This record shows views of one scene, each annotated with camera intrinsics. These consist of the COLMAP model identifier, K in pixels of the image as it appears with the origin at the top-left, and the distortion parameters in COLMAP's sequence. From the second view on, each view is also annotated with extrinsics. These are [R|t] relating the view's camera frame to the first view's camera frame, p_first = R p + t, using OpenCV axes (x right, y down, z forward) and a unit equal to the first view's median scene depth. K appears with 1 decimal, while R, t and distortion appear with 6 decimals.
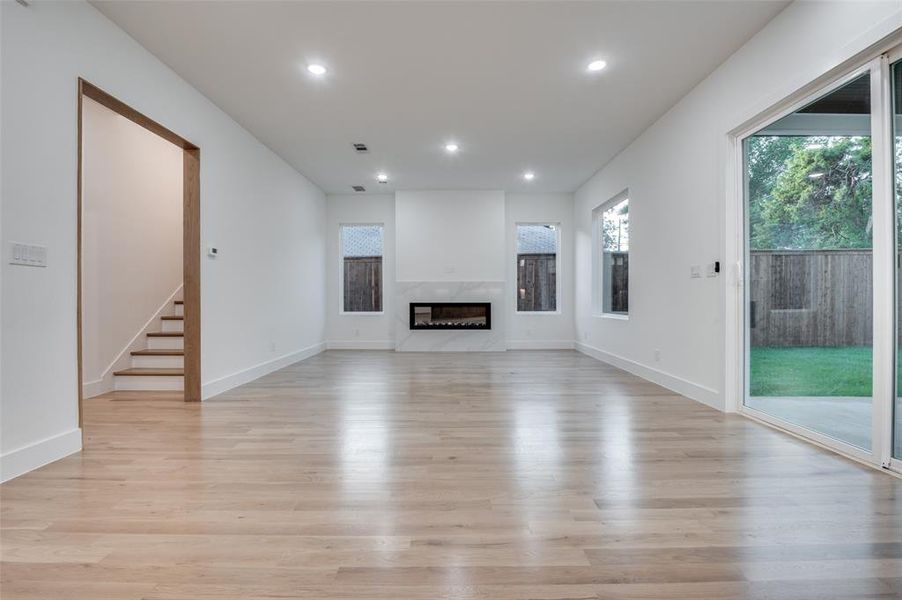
lens RADIAL K [[419.0, 0, 452.4], [0, 419.0, 297.1], [0, 0, 1]] dist [-0.020729, -0.001300]
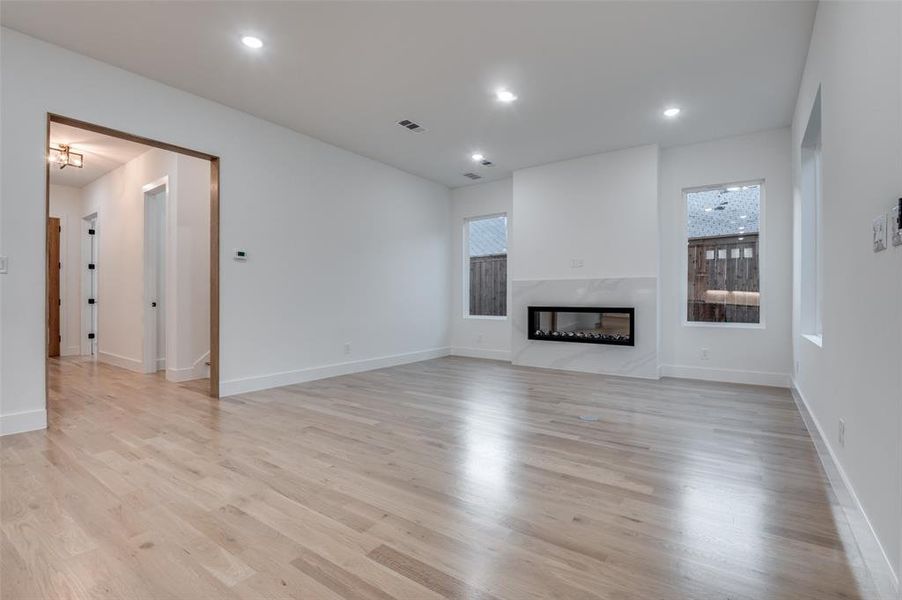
lens RADIAL K [[419.0, 0, 450.8], [0, 419.0, 300.8], [0, 0, 1]] dist [-0.020729, -0.001300]
pose [[0.809320, 0.006316, -0.587333, 0.250951], [-0.003483, 0.999976, 0.005954, -0.001832], [0.587357, -0.002773, 0.809323, 0.249702]]
